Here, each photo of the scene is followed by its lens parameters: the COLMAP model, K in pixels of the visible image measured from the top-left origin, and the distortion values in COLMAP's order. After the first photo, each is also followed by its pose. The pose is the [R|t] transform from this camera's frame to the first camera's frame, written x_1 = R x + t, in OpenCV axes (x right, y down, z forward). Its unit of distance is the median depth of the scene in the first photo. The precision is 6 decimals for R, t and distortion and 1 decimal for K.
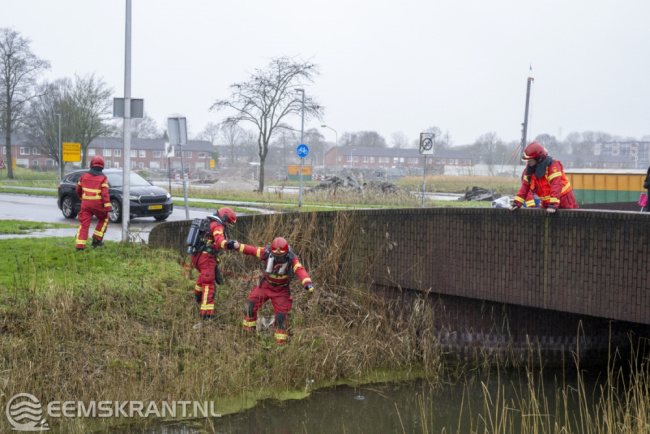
lens RADIAL K [[907.0, 0, 325.0], [0, 907.0, 217.0], [0, 0, 1]] dist [0.012062, -0.004701]
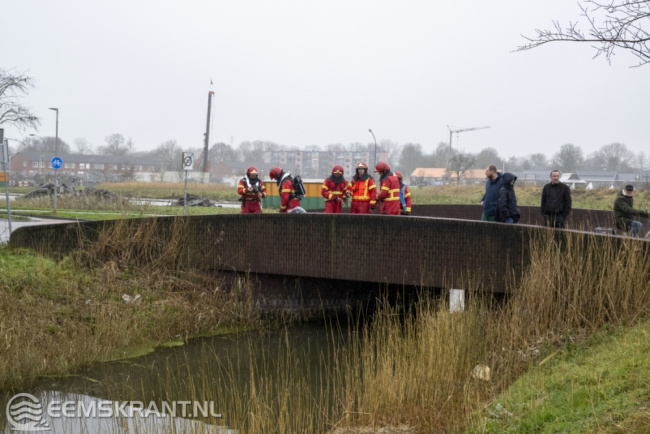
lens RADIAL K [[894.6, 0, 325.0], [0, 894.6, 217.0], [0, 0, 1]] dist [-0.028177, -0.030863]
pose [[0.932360, -0.011359, 0.361353, -0.069005], [0.012730, 0.999918, -0.001413, -0.000226], [-0.361307, 0.005917, 0.932428, -0.089036]]
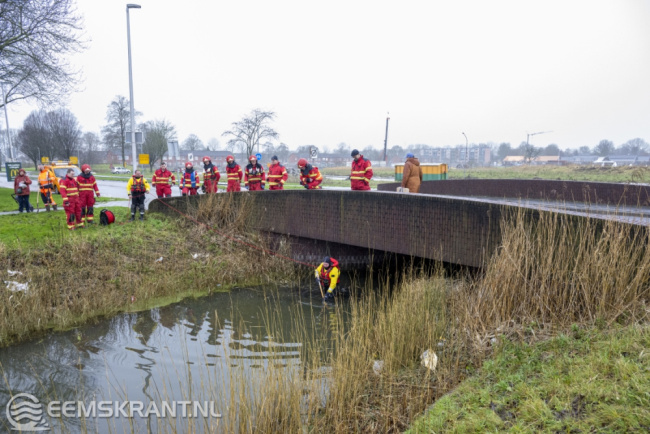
lens RADIAL K [[440.2, 0, 325.0], [0, 440.2, 217.0], [0, 0, 1]] dist [-0.014673, -0.001141]
pose [[0.997683, -0.023256, 0.063936, 0.032998], [0.018844, 0.997455, 0.068763, -0.003646], [-0.065372, -0.067399, 0.995582, 0.021791]]
